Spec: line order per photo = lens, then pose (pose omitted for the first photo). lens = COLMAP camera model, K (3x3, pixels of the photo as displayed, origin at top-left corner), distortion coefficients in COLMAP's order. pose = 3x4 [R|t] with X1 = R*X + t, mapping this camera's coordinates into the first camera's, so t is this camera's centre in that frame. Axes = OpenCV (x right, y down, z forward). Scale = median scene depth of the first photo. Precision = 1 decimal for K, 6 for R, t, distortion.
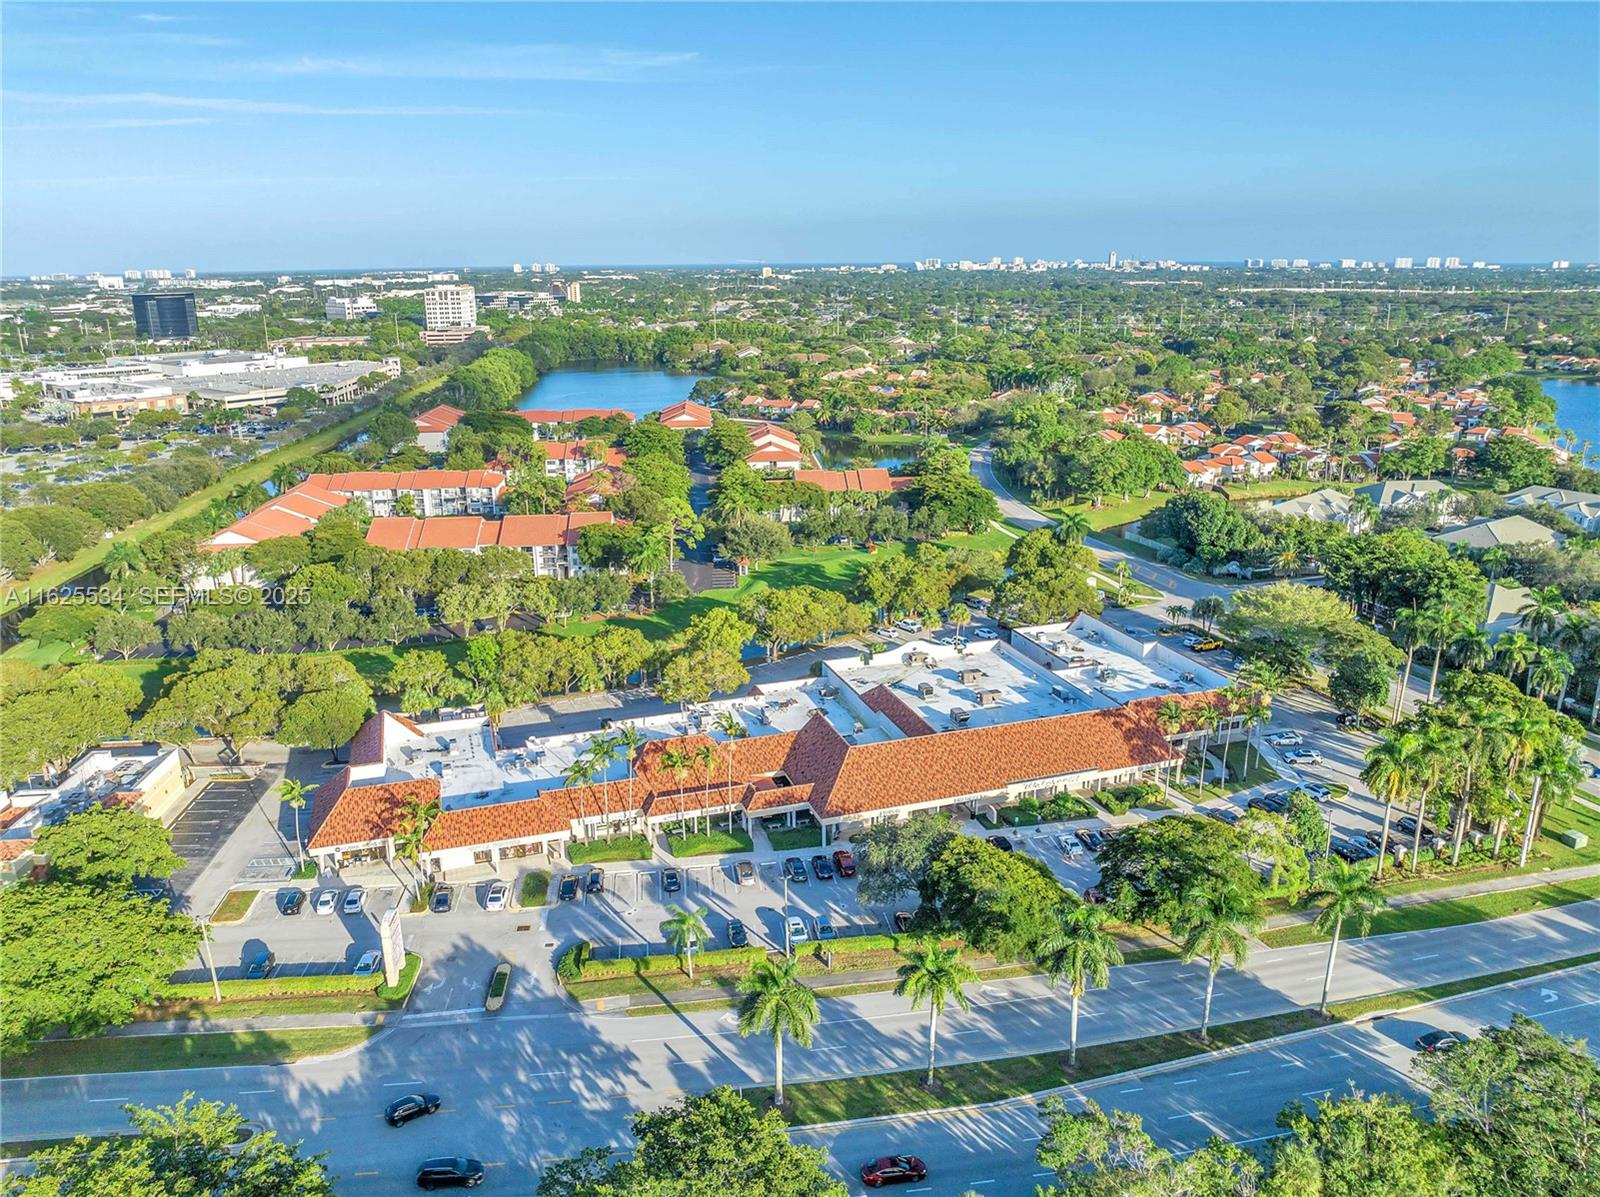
lens RADIAL K [[1165.3, 0, 811.7], [0, 1165.3, 600.5], [0, 0, 1]] dist [-0.039545, -0.004054]
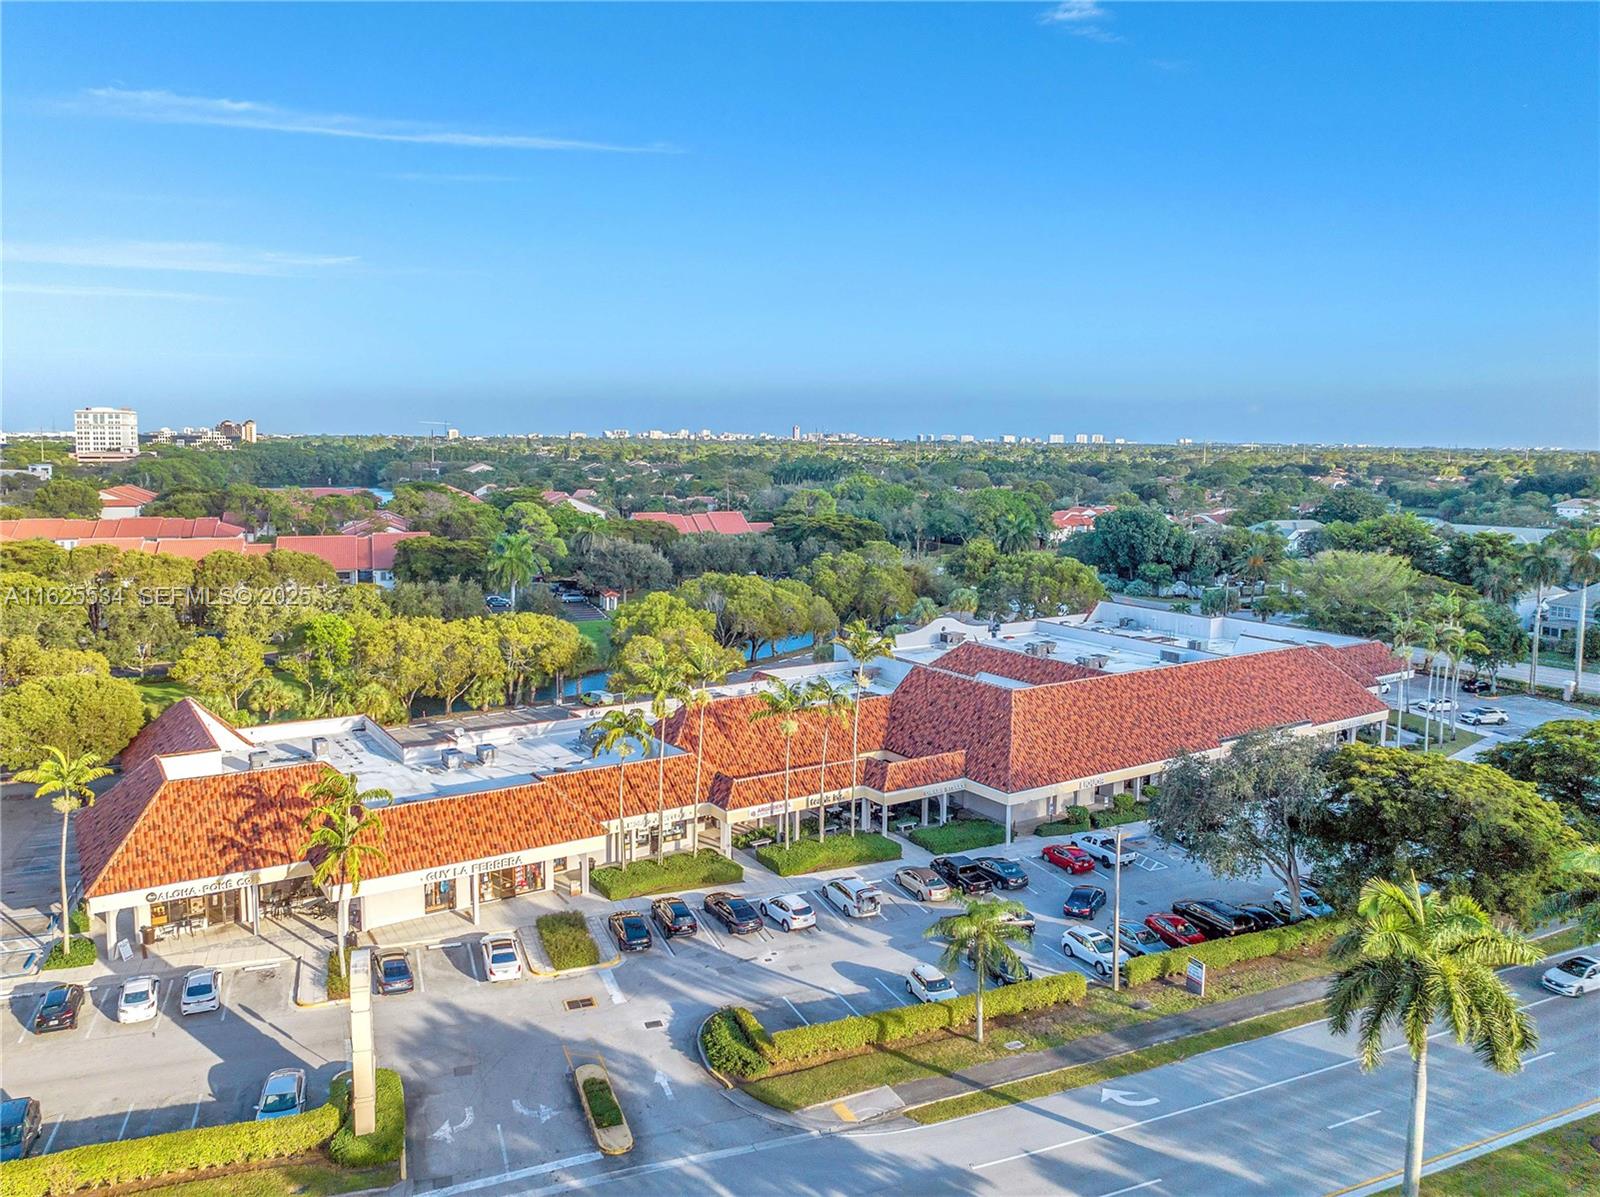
lens RADIAL K [[1184.6, 0, 803.7], [0, 1184.6, 549.3], [0, 0, 1]] dist [-0.042174, -0.000083]
pose [[0.965095, -0.005092, 0.261852, -0.209409], [0.056343, 0.980437, -0.188595, 0.139125], [-0.255769, 0.196765, 0.946502, 0.329988]]
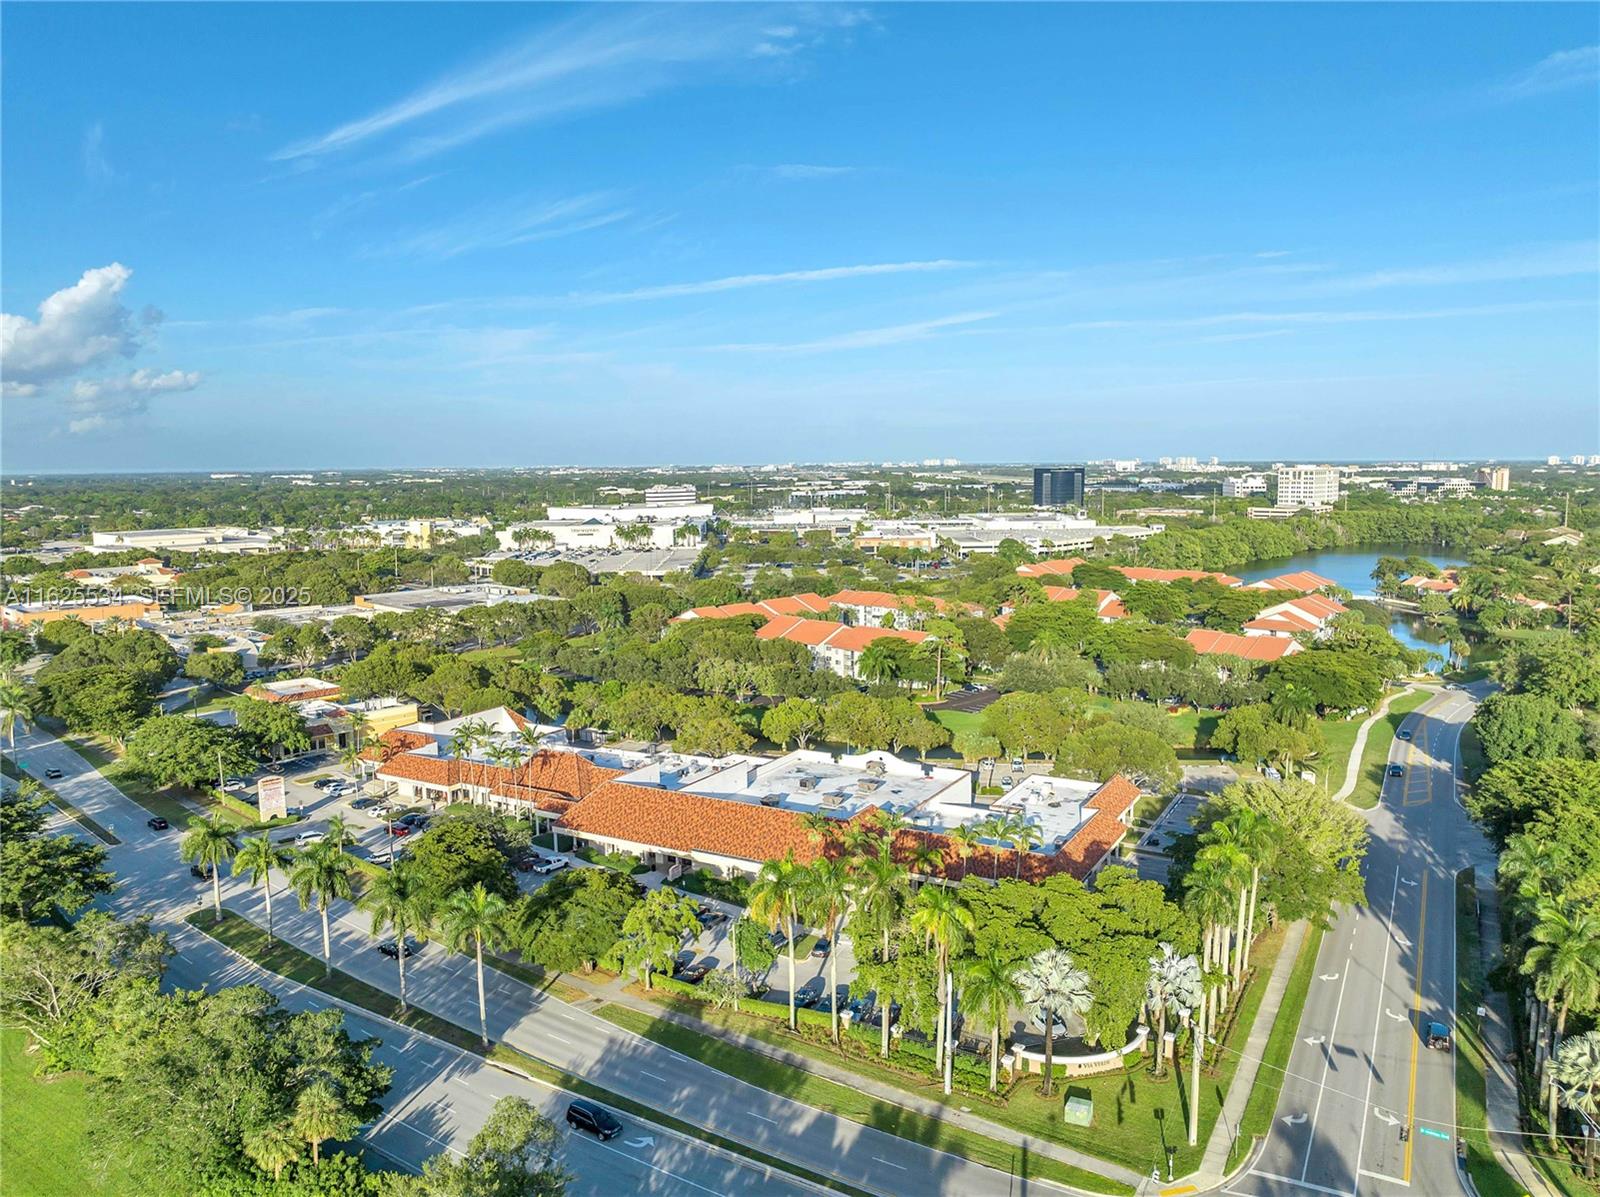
lens RADIAL K [[1163.7, 0, 752.5], [0, 1163.7, 602.2], [0, 0, 1]] dist [-0.060251, 0.031497]
pose [[0.642317, 0.095703, -0.760440, 0.836594], [-0.203070, 0.977965, -0.048446, -0.018364], [0.739048, 0.185540, 0.647598, 0.265580]]
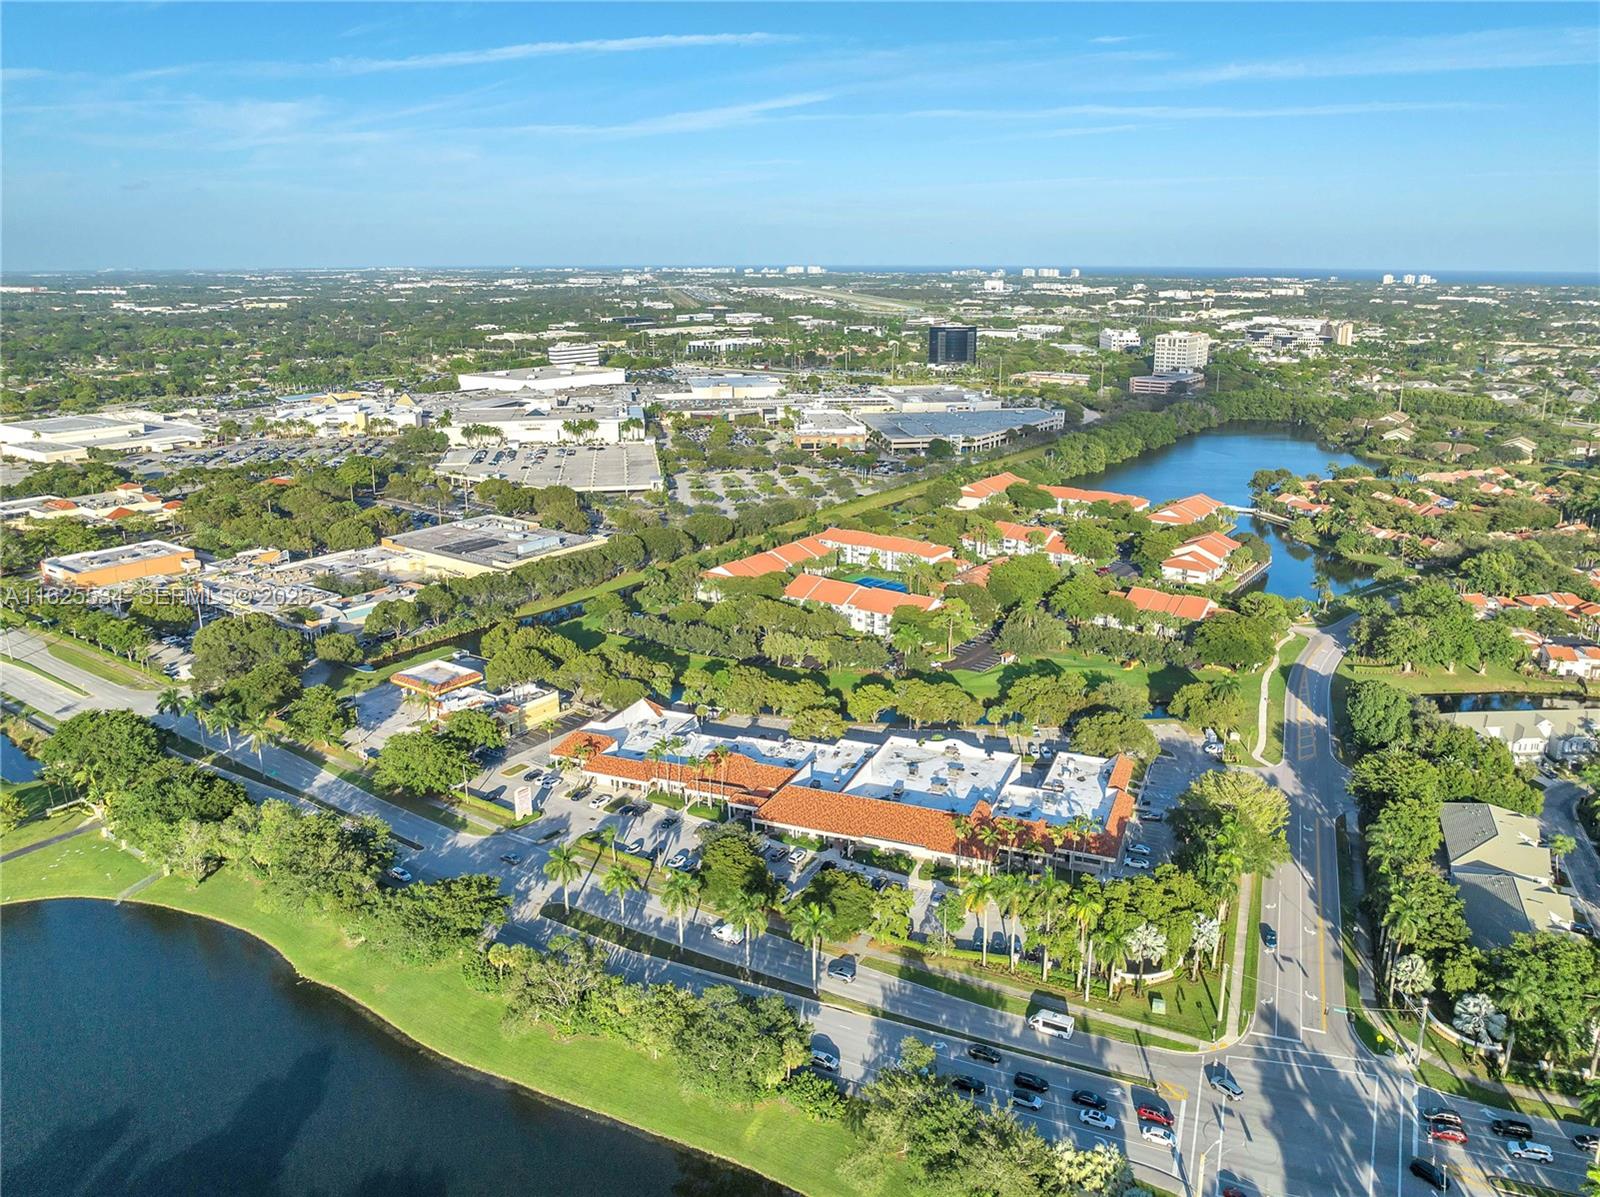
lens RADIAL K [[1165.3, 0, 811.7], [0, 1165.3, 600.5], [0, 0, 1]] dist [-0.039545, -0.004054]
pose [[0.755494, 0.183243, -0.629007, 0.892677], [-0.182684, 0.980931, 0.066346, -0.209852], [0.629170, 0.064786, 0.774563, -0.246639]]
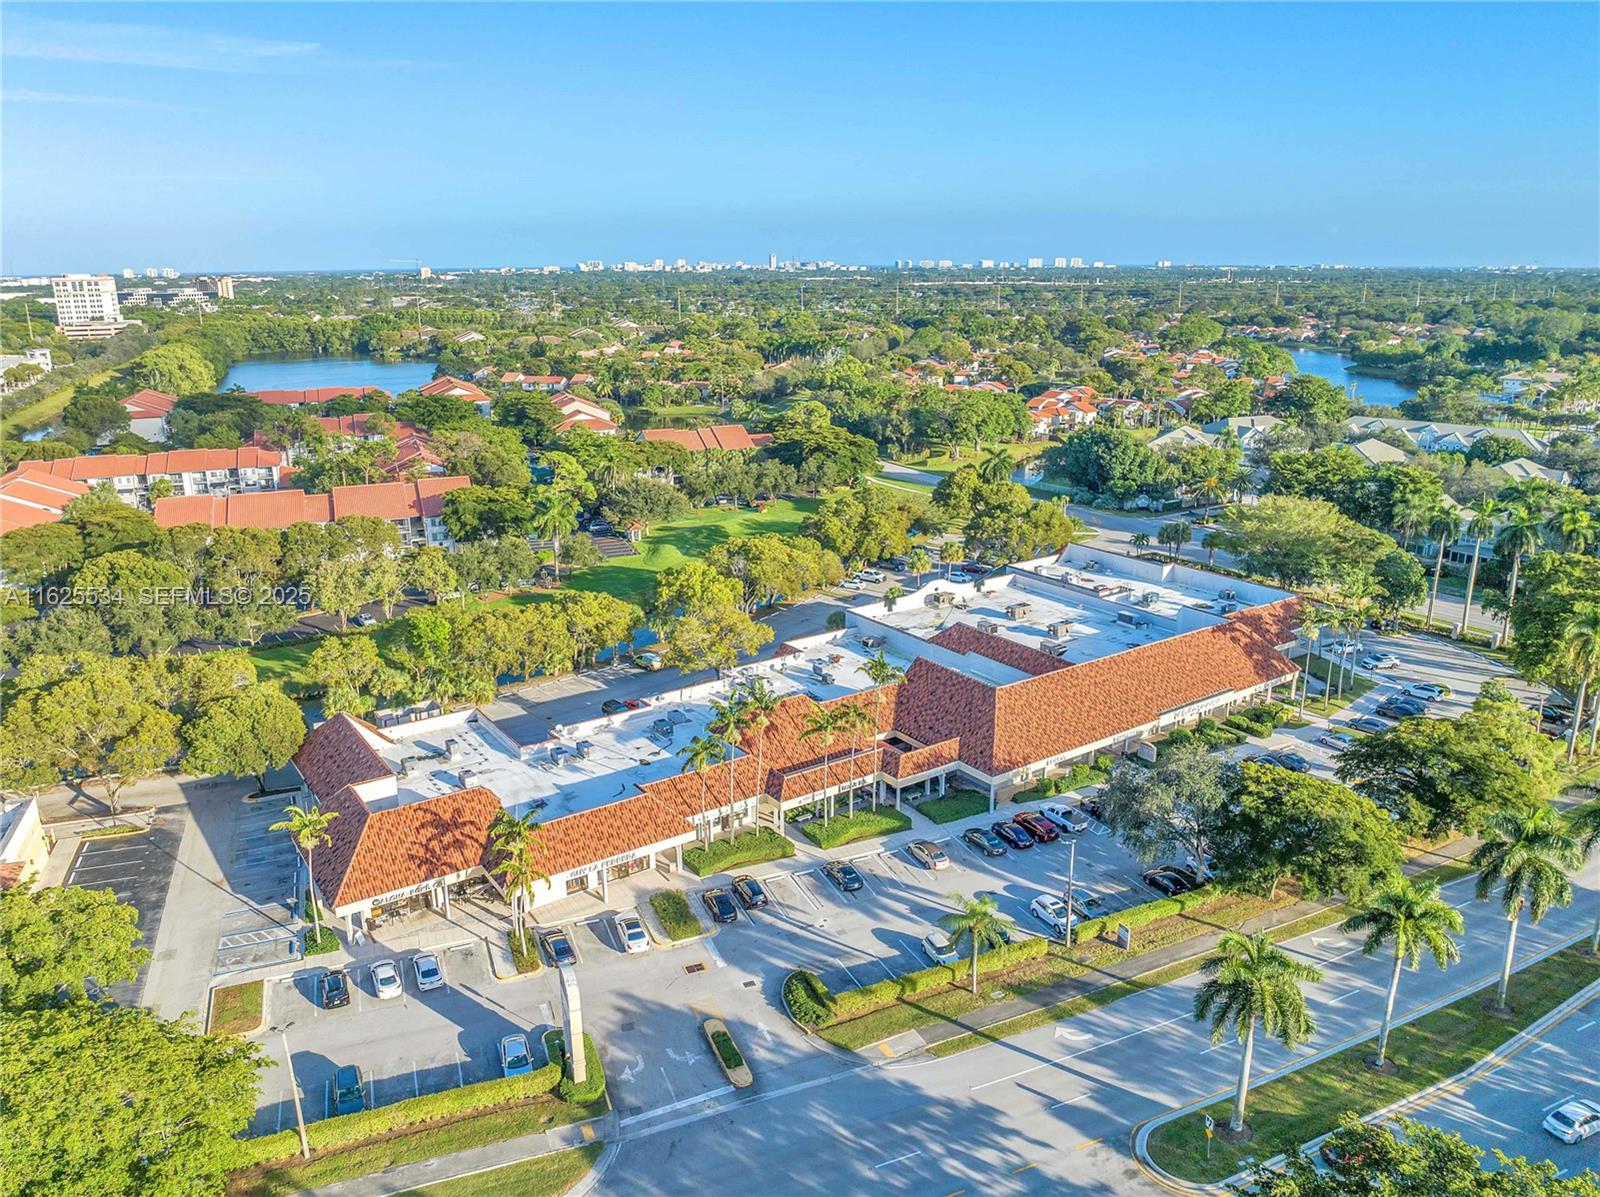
lens RADIAL K [[1165.3, 0, 811.7], [0, 1165.3, 600.5], [0, 0, 1]] dist [-0.039545, -0.004054]
pose [[0.957817, -0.076430, 0.277029, -0.263032], [0.078202, 0.996927, 0.004663, 0.041802], [-0.276534, 0.017198, 0.960850, 0.206710]]
